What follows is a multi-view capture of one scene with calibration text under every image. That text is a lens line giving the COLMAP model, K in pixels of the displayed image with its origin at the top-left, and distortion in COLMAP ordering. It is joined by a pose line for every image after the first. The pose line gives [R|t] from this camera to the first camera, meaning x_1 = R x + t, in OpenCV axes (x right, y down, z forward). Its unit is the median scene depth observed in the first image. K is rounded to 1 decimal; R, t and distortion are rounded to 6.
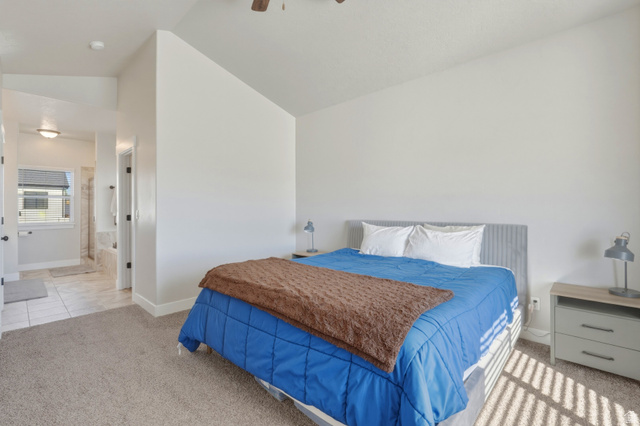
lens RADIAL K [[289.5, 0, 317.2], [0, 289.5, 209.4], [0, 0, 1]] dist [-0.004847, 0.003017]
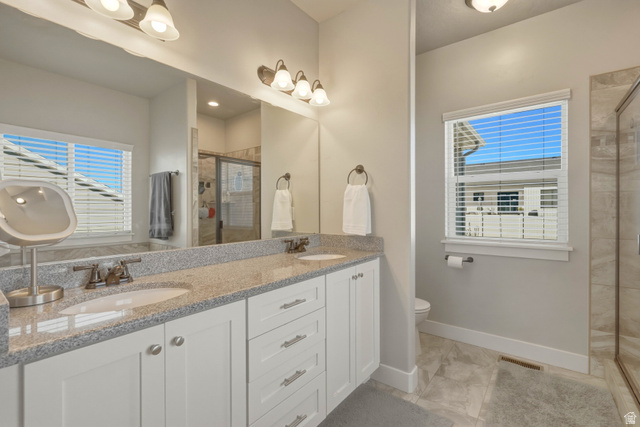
lens RADIAL K [[289.5, 0, 317.8], [0, 289.5, 212.2], [0, 0, 1]] dist [-0.004847, 0.003017]
pose [[0.116914, -0.001289, -0.993141, -0.527233], [0.002989, 0.999995, -0.000946, 0.005009], [0.993137, -0.002858, 0.116918, 0.653779]]
